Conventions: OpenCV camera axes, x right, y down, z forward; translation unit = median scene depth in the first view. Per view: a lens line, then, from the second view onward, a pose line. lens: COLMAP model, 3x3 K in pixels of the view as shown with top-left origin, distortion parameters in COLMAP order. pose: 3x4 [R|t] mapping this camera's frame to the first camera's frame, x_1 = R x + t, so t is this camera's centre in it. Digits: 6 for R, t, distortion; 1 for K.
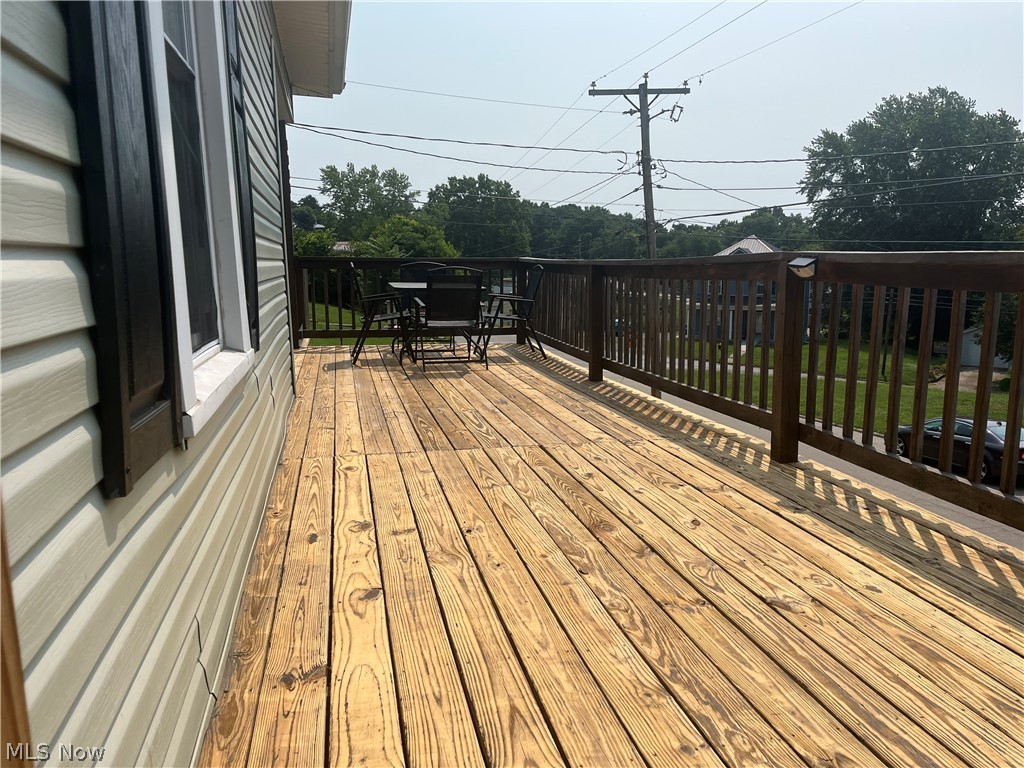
lens RADIAL K [[774.7, 0, 516.2], [0, 774.7, 386.3], [0, 0, 1]] dist [0.011794, -0.019225]
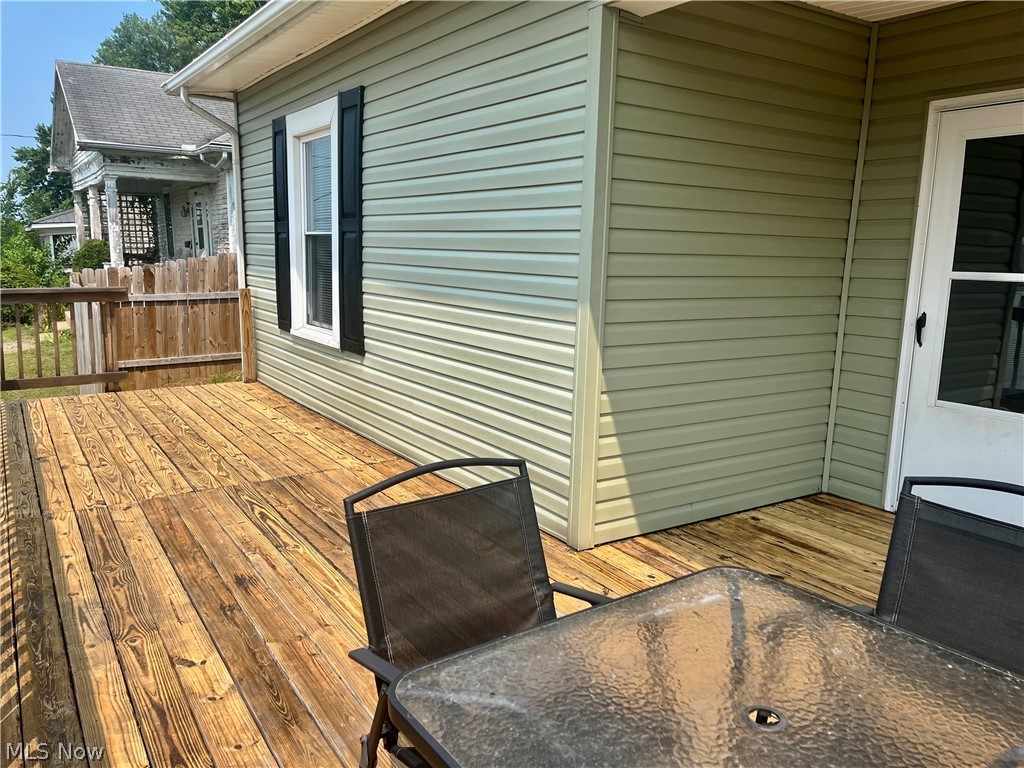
lens RADIAL K [[774.7, 0, 509.4], [0, 774.7, 384.1], [0, 0, 1]] dist [0.011794, -0.019225]
pose [[-0.938609, 0.049402, -0.341428, -0.001533], [-0.067865, 0.943914, 0.323142, -0.037635], [0.338243, 0.326475, -0.882613, 0.173436]]
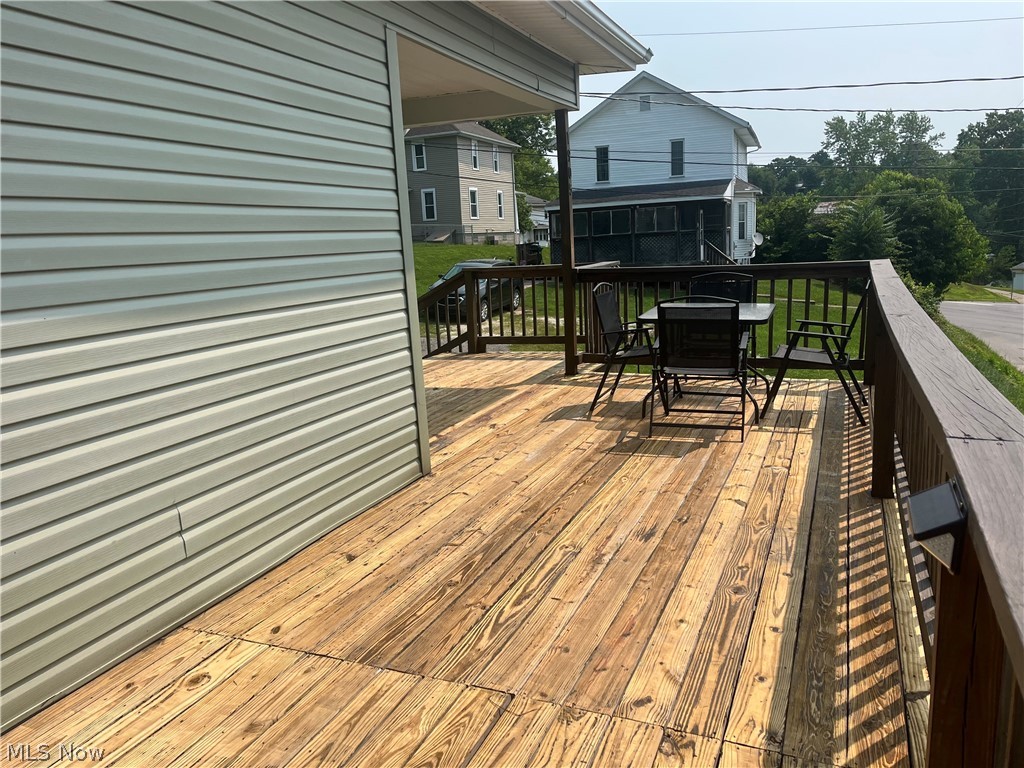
lens RADIAL K [[774.7, 0, 517.3], [0, 774.7, 383.7], [0, 0, 1]] dist [0.011794, -0.019225]
pose [[0.809655, 0.074386, -0.582172, 0.029022], [-0.047104, 0.996972, 0.061876, -0.015587], [0.585012, -0.022676, 0.810707, 0.046361]]
